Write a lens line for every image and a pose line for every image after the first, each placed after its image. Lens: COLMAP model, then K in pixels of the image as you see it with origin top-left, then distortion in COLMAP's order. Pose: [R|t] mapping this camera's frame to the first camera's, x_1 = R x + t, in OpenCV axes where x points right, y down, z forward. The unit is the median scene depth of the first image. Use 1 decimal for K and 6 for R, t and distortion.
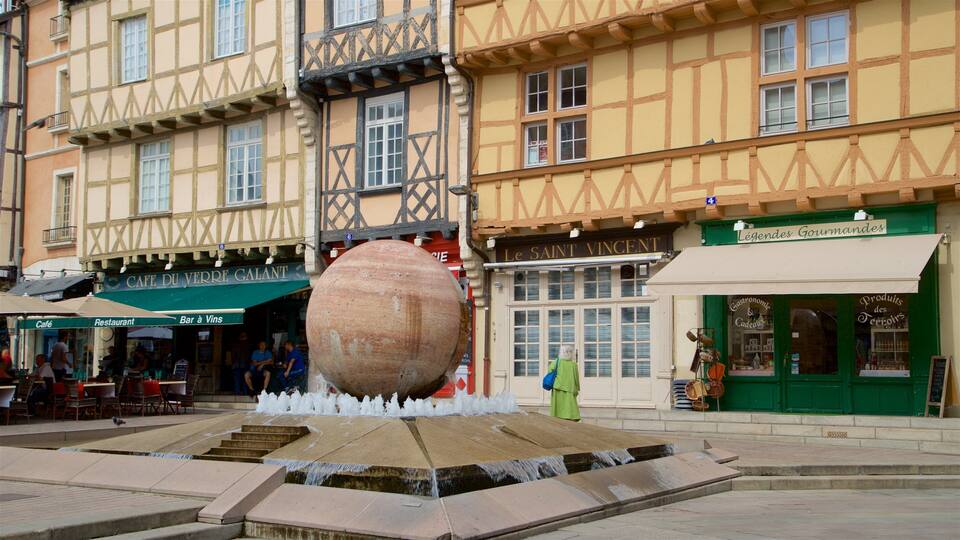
lens RADIAL K [[1048.2, 0, 406.2], [0, 1048.2, 274.3], [0, 0, 1]] dist [0.012271, -0.007534]
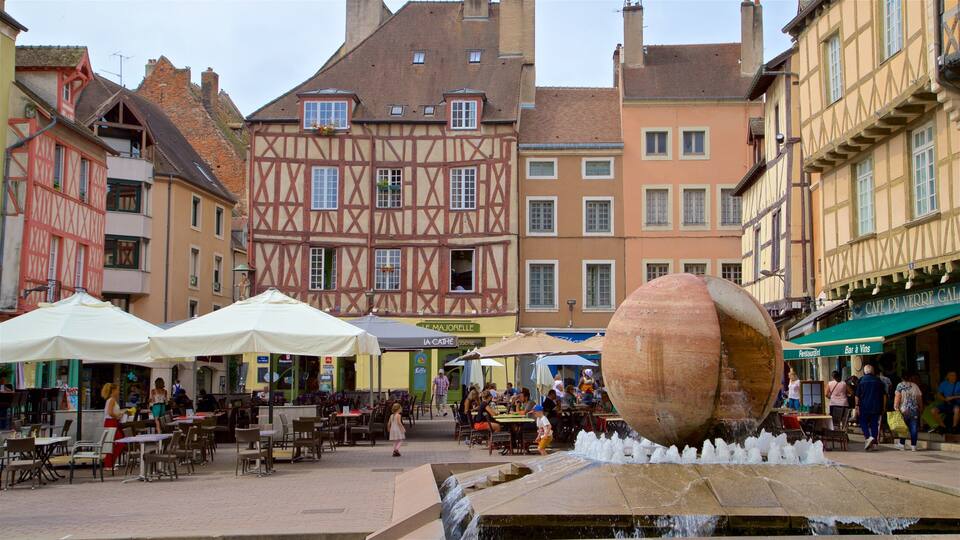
lens RADIAL K [[1048.2, 0, 406.2], [0, 1048.2, 274.3], [0, 0, 1]] dist [0.012271, -0.007534]
pose [[0.593480, -0.087075, -0.800125, 0.292259], [0.068798, 0.995980, -0.057360, 0.002566], [0.801903, -0.021005, 0.597084, 0.118639]]
